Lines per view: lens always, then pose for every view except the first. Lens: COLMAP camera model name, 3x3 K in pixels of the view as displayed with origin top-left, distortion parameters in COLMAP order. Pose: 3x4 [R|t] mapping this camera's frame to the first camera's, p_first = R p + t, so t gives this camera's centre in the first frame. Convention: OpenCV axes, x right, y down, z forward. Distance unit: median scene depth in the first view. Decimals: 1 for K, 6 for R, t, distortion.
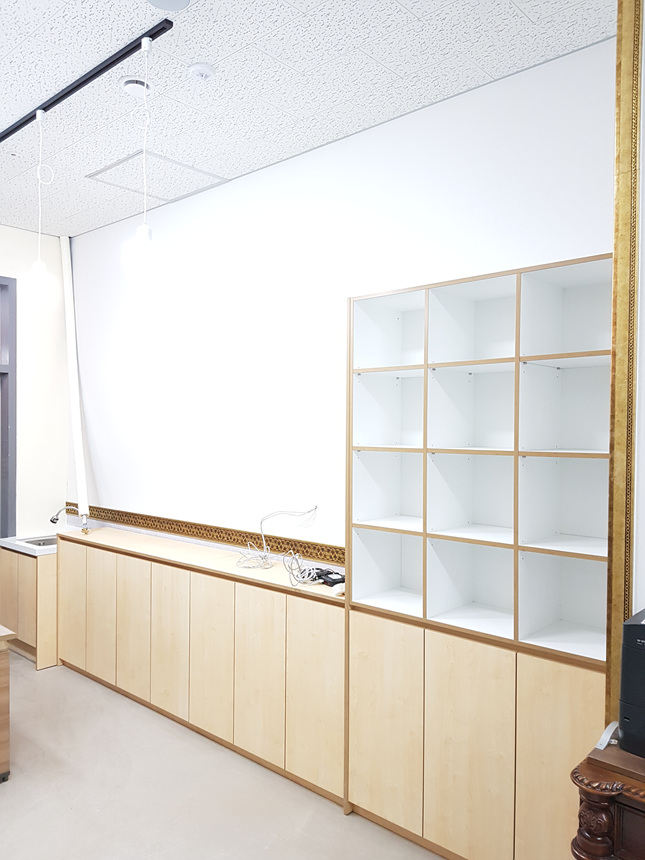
lens RADIAL K [[675.2, 0, 323.1], [0, 675.2, 432.3], [0, 0, 1]] dist [0.010140, 0.001097]
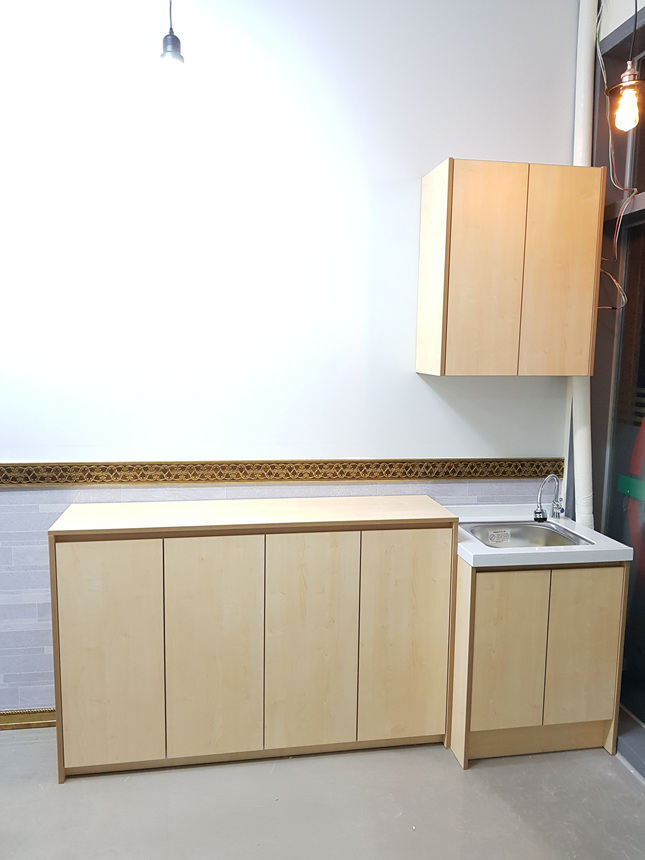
lens RADIAL K [[675.2, 0, 323.0], [0, 675.2, 427.2], [0, 0, 1]] dist [0.010140, 0.001097]
pose [[0.590778, -0.127652, 0.796672, -0.627804], [-0.026506, 0.983801, 0.177291, -0.008997], [-0.806398, -0.125856, 0.577825, 0.570727]]
